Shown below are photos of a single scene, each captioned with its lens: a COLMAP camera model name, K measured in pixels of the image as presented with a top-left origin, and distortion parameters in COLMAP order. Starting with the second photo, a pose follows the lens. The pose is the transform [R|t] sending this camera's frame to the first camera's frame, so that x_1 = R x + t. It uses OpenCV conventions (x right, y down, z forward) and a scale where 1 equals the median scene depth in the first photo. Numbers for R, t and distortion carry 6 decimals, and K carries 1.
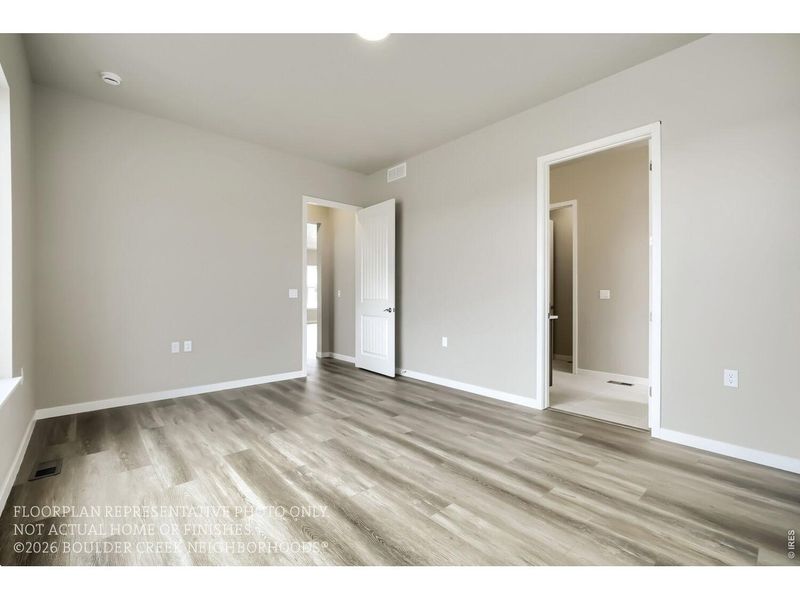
lens RADIAL K [[367.6, 0, 400.4], [0, 367.6, 295.1], [0, 0, 1]] dist [-0.014631, 0.003446]
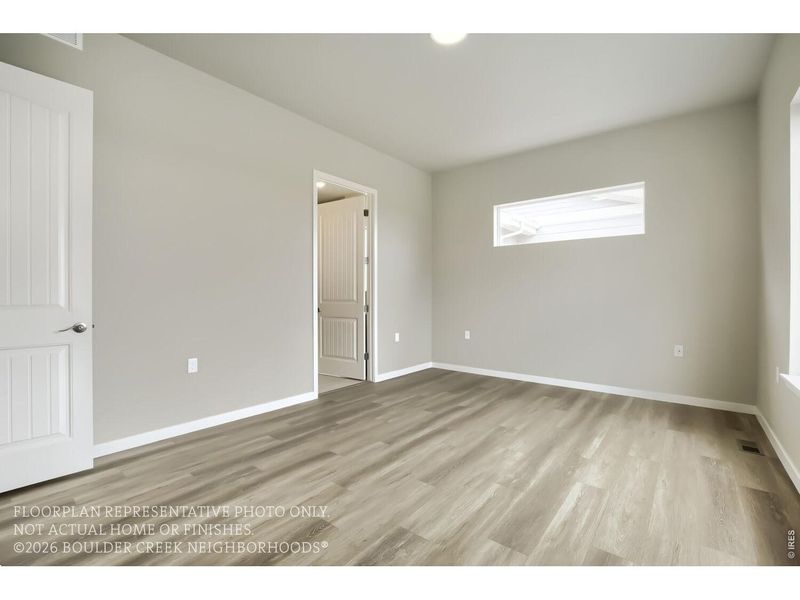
lens RADIAL K [[367.6, 0, 405.3], [0, 367.6, 305.6], [0, 0, 1]] dist [-0.014631, 0.003446]
pose [[-0.181178, -0.029680, 0.983002, -1.011230], [-0.003035, 0.999557, 0.029620, -0.001494], [-0.983446, 0.002383, -0.181188, 1.273282]]
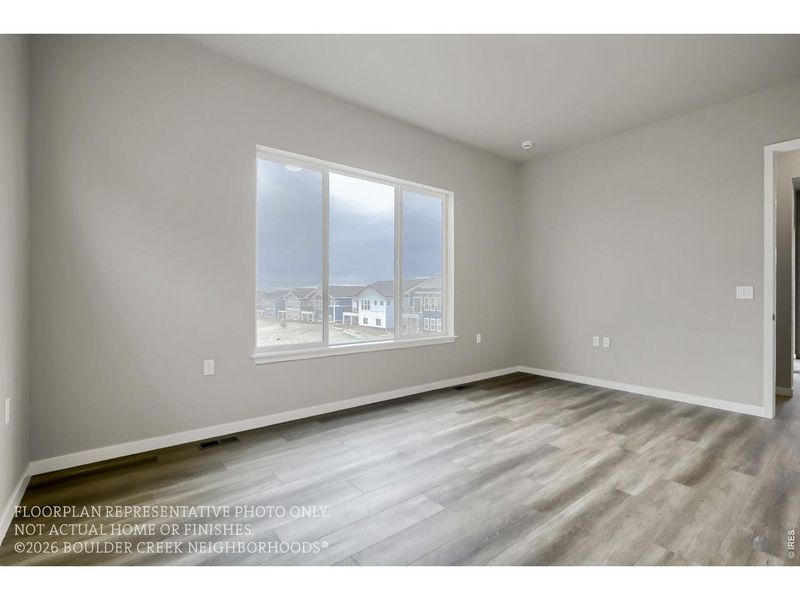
lens RADIAL K [[367.6, 0, 400.7], [0, 367.6, 301.8], [0, 0, 1]] dist [-0.014631, 0.003446]
pose [[-0.060931, 0.017552, -0.997988, 0.833832], [-0.002865, 0.999838, 0.017760, 0.002270], [0.998138, 0.003941, -0.060871, 0.704074]]
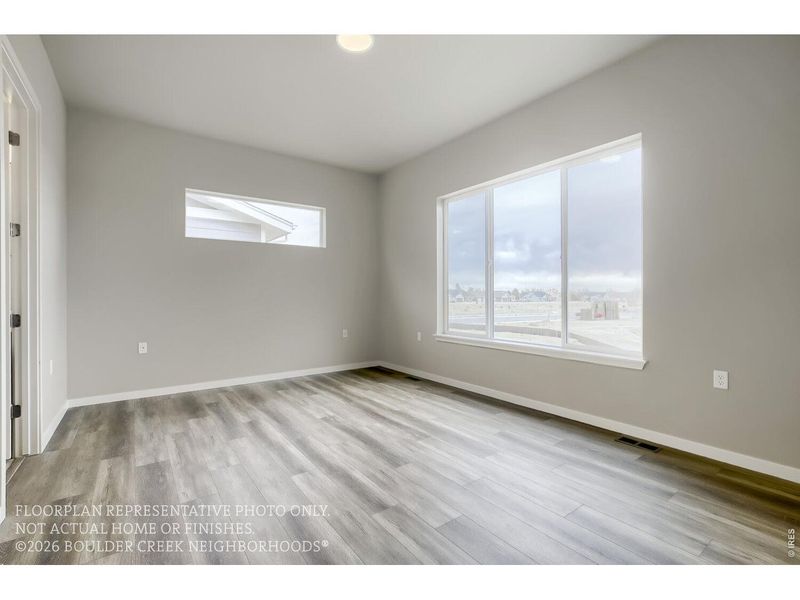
lens RADIAL K [[367.6, 0, 405.1], [0, 367.6, 298.6], [0, 0, 1]] dist [-0.014631, 0.003446]
pose [[-0.996625, -0.001585, 0.082071, -0.294749], [-0.000734, 0.999946, 0.010405, 0.001041], [-0.082083, 0.010309, -0.996572, 1.980445]]
